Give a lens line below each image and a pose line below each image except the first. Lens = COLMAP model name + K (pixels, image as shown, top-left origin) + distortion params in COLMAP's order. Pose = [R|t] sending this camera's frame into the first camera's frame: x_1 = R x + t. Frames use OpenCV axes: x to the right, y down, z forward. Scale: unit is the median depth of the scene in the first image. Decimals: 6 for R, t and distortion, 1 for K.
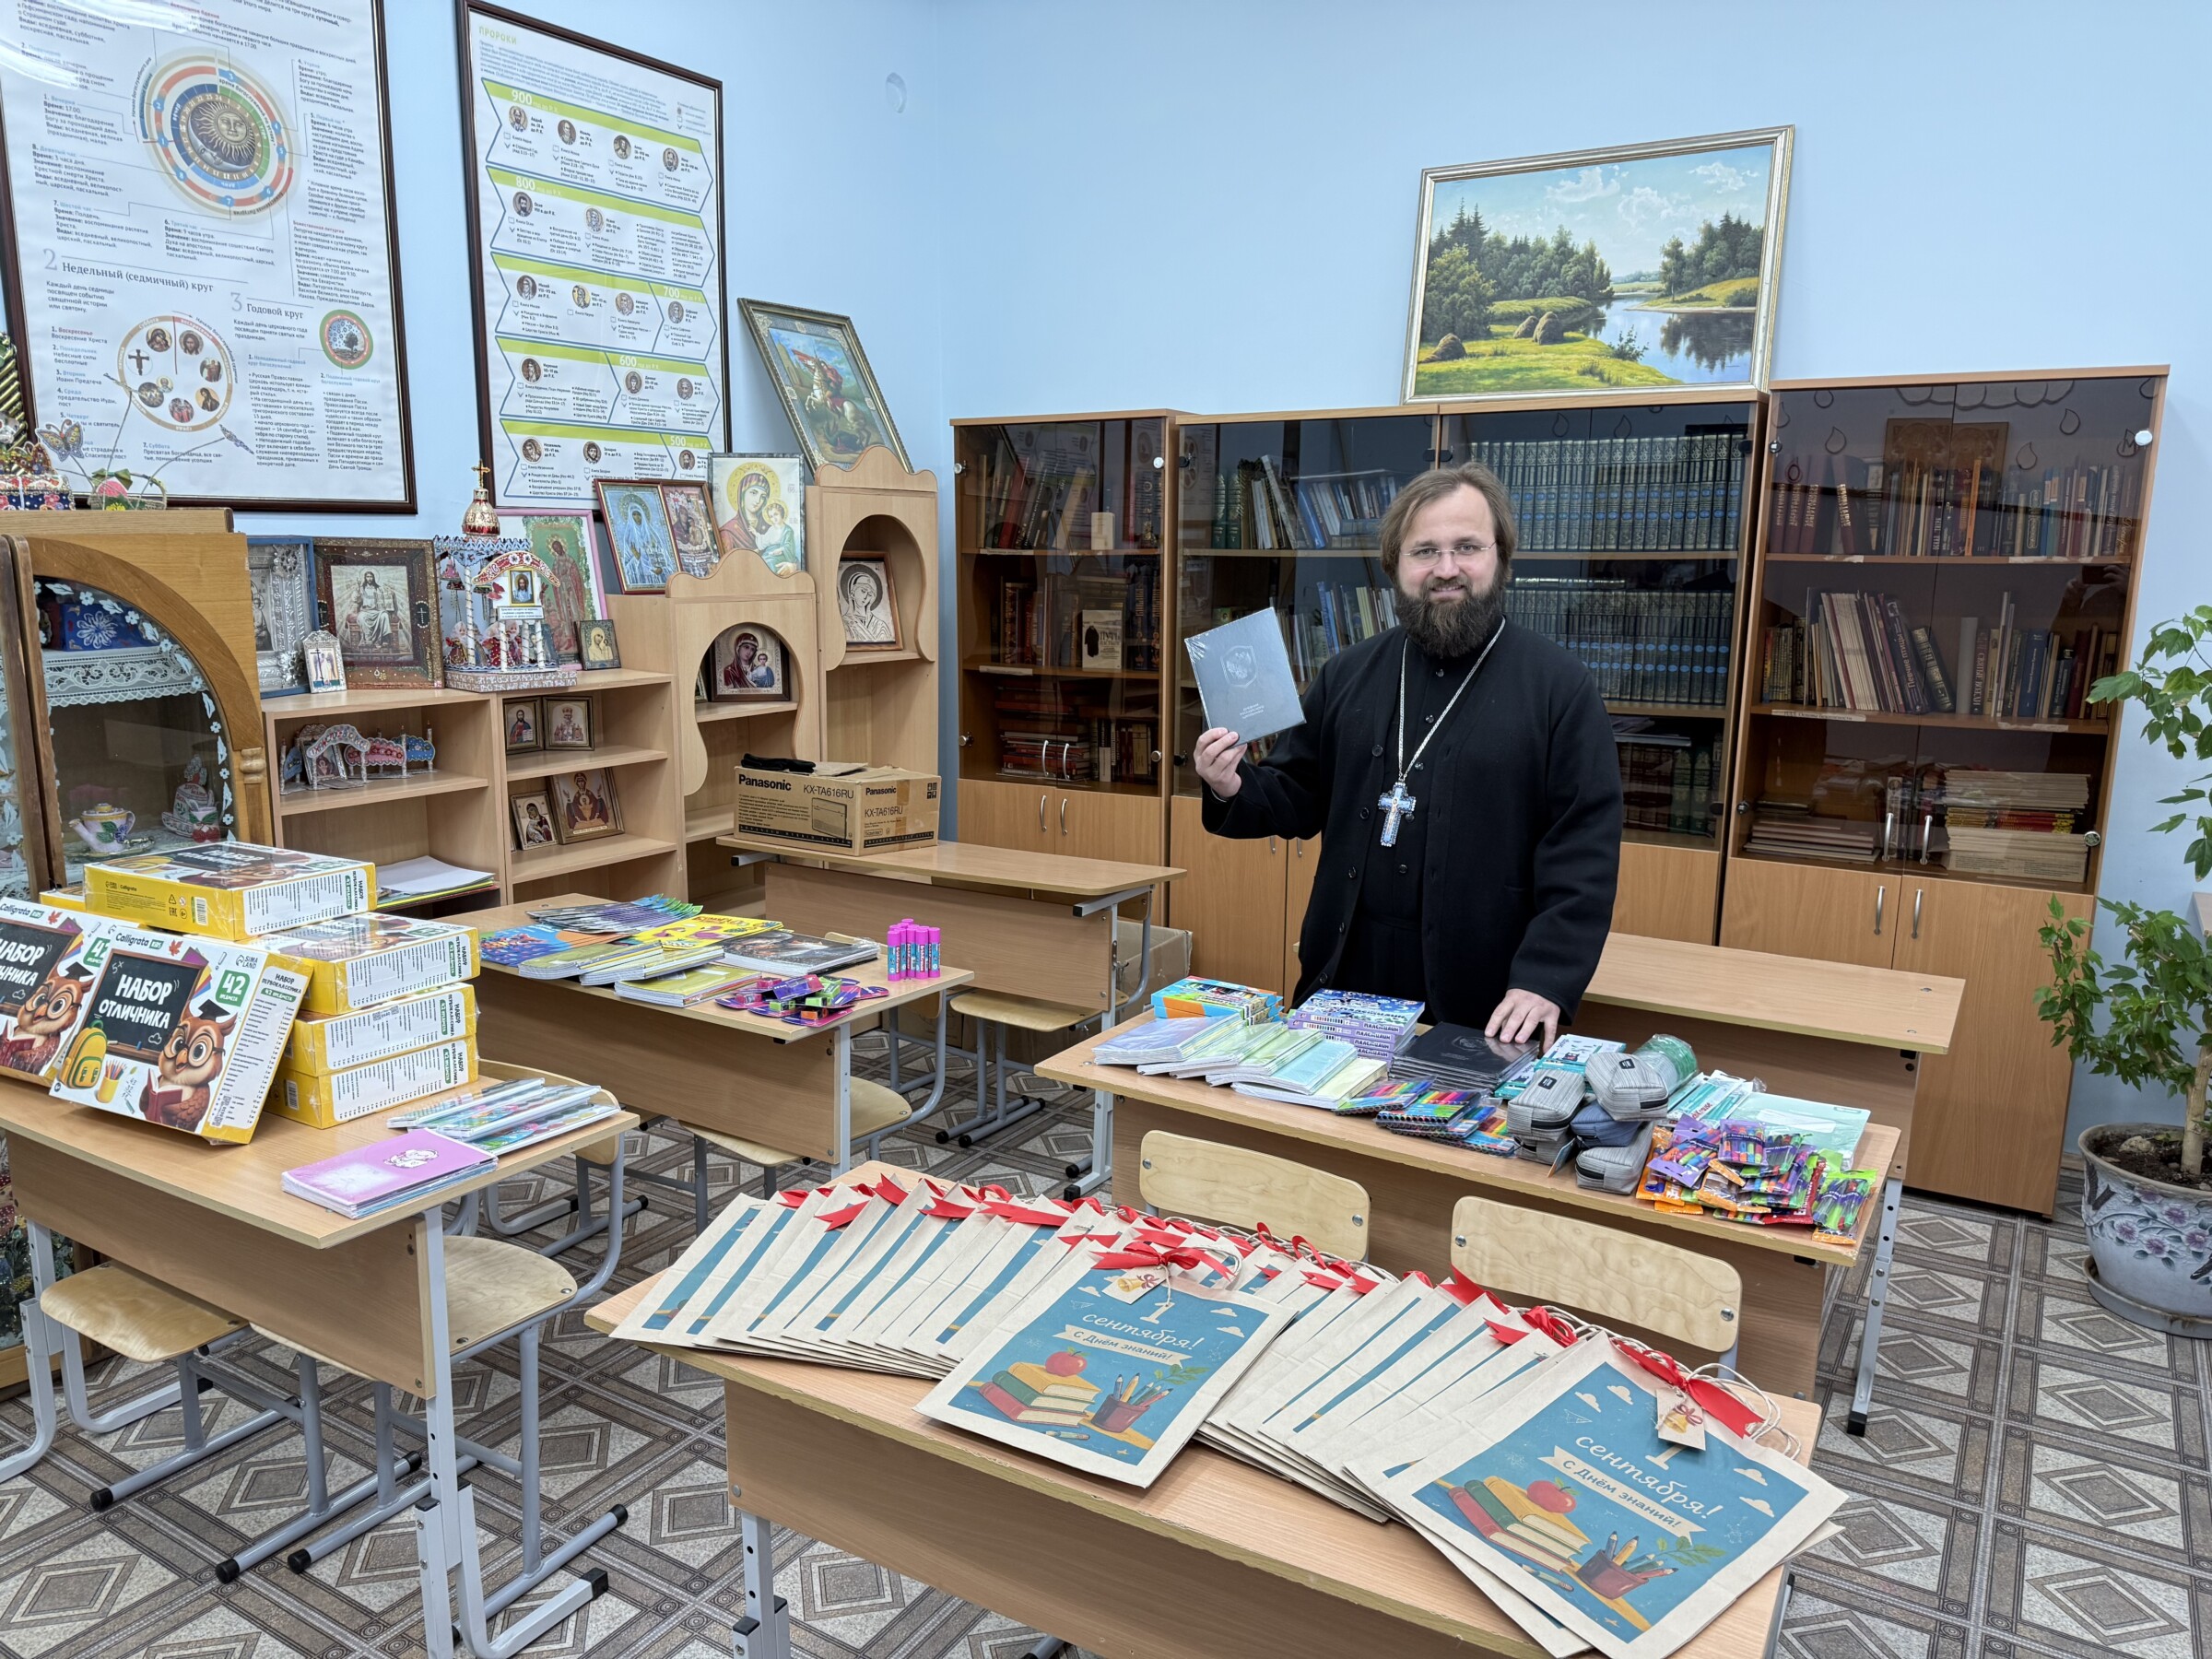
lens RADIAL K [[1554.6, 0, 1102.4], [0, 1554.6, 851.0], [0, 0, 1]] dist [0.077221, -0.112562]
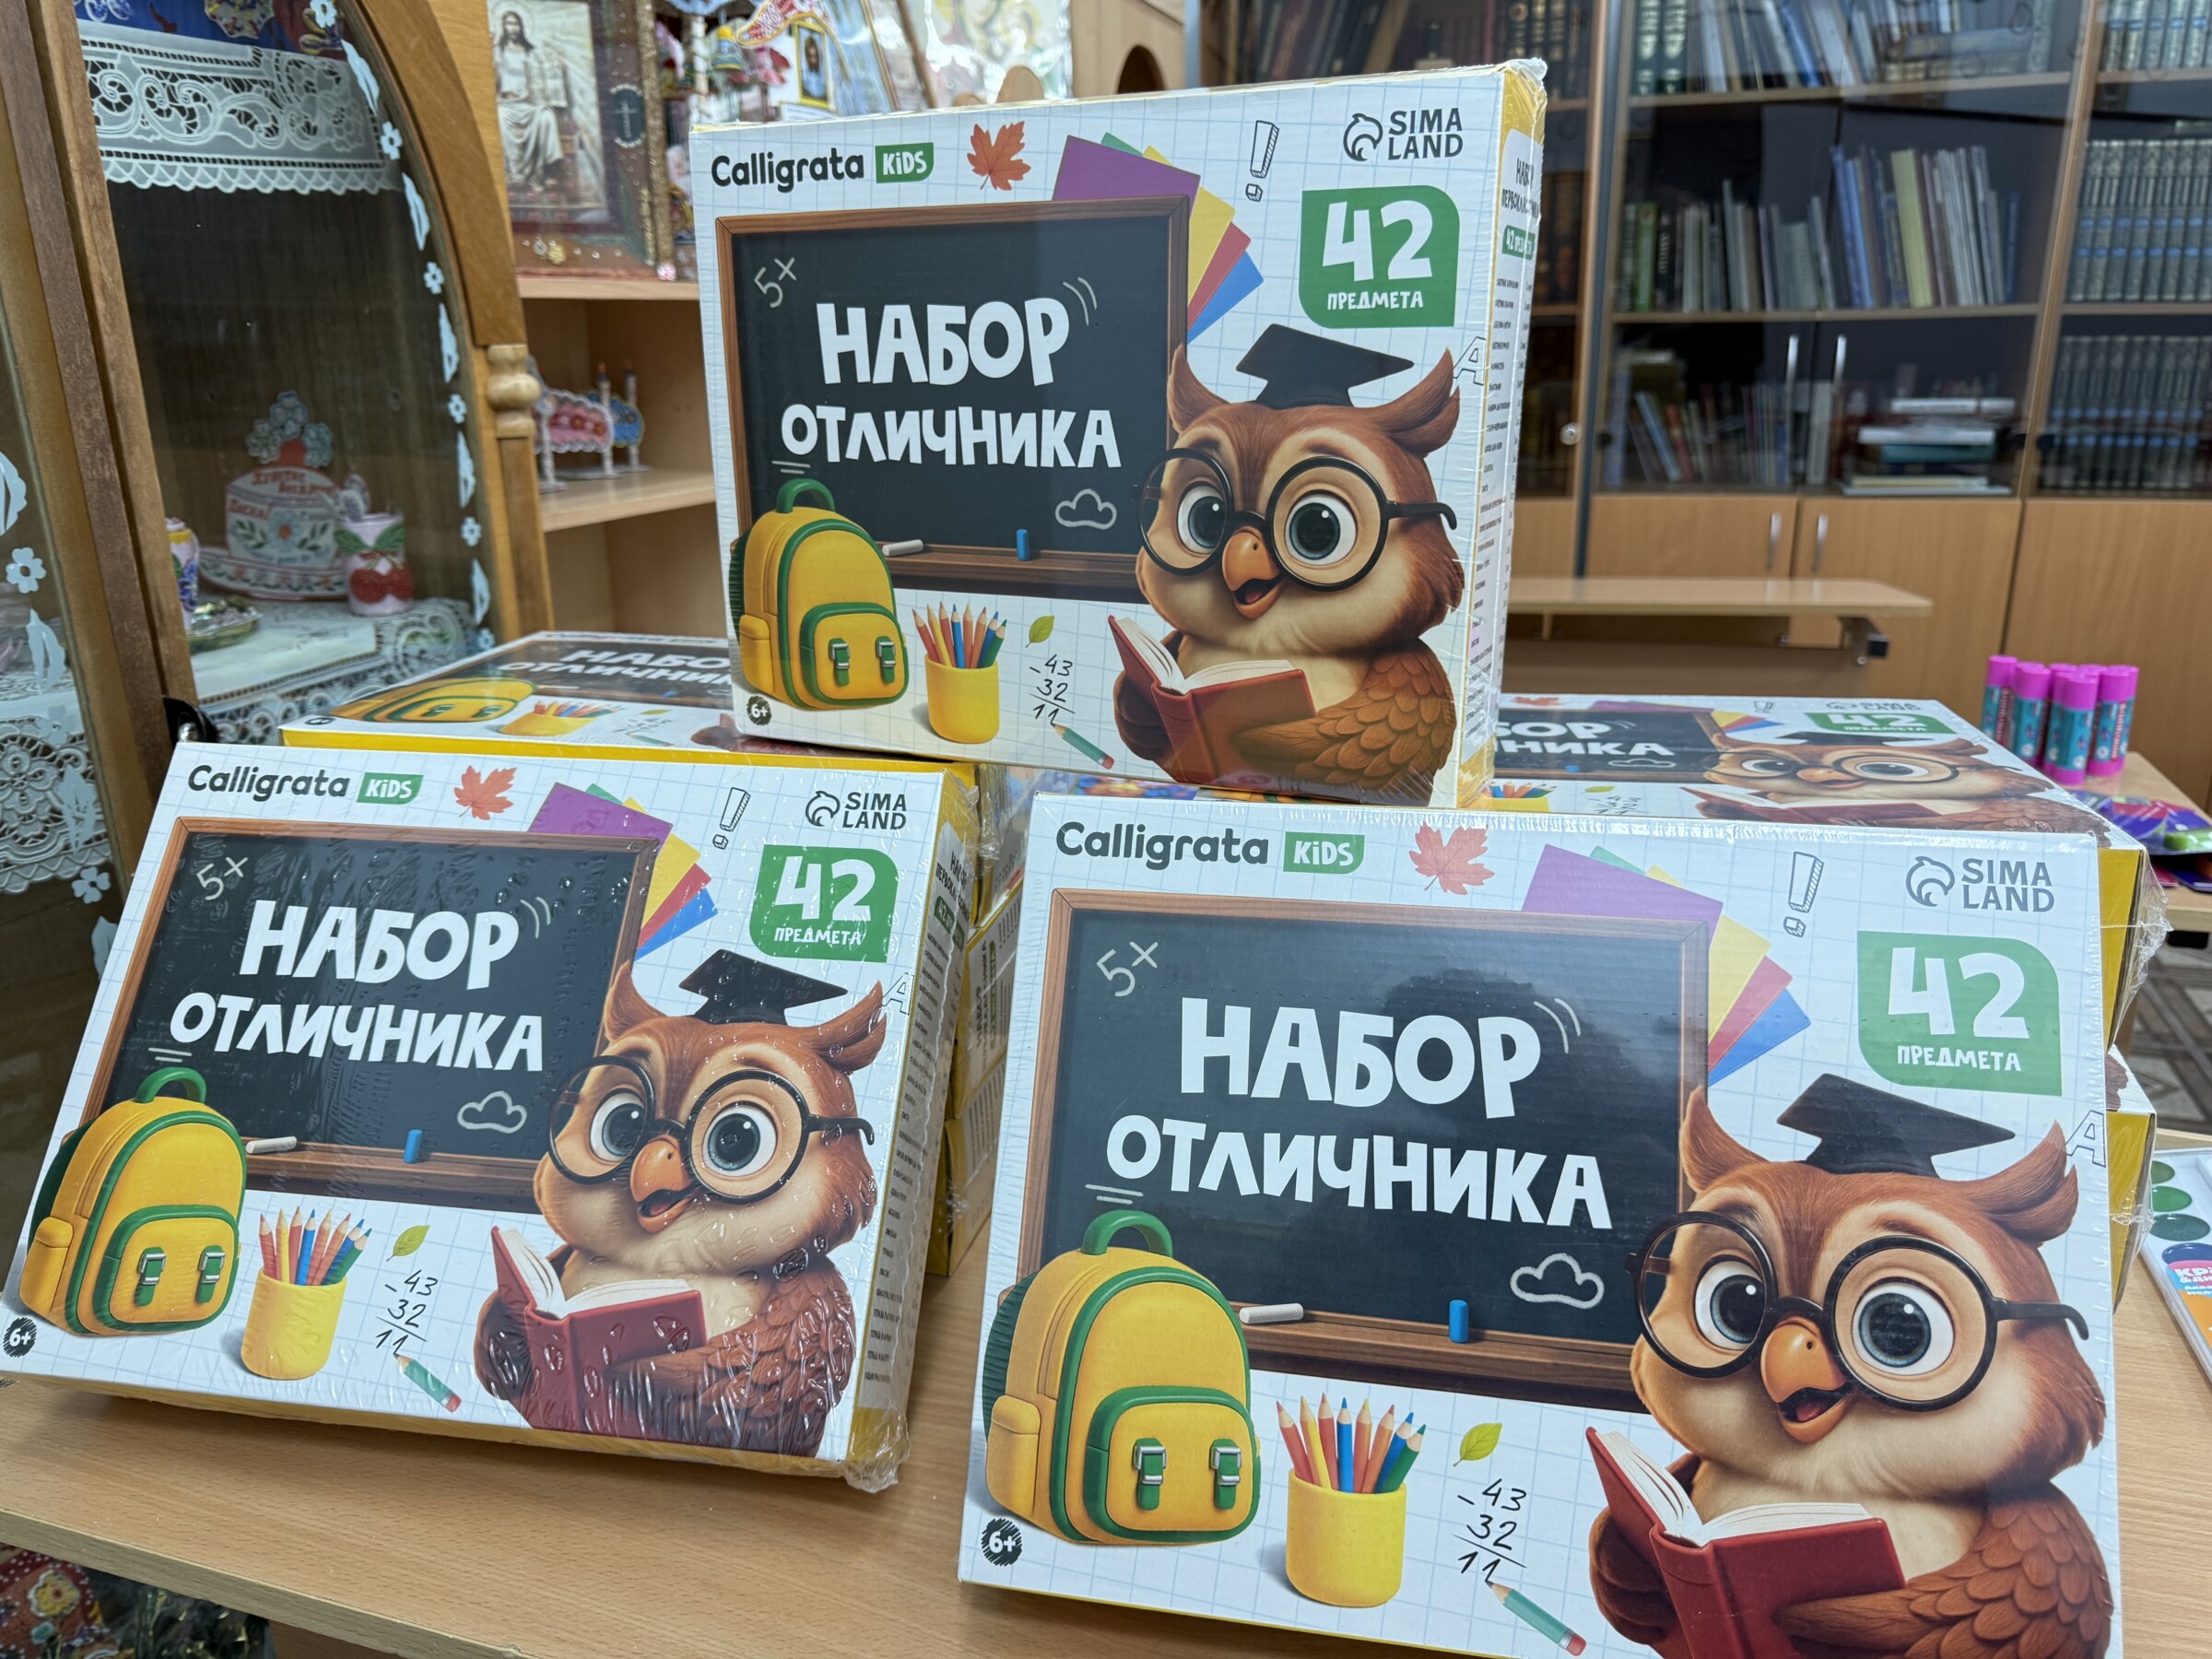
lens RADIAL K [[1603.5, 0, 1103.7], [0, 1603.5, 878.4], [0, 0, 1]] dist [-0.018640, 0.002107]
pose [[0.972022, -0.104421, 0.210404, -0.405335], [0.075804, 0.987277, 0.139778, 0.017366], [-0.222323, -0.119918, 0.967570, 0.468263]]
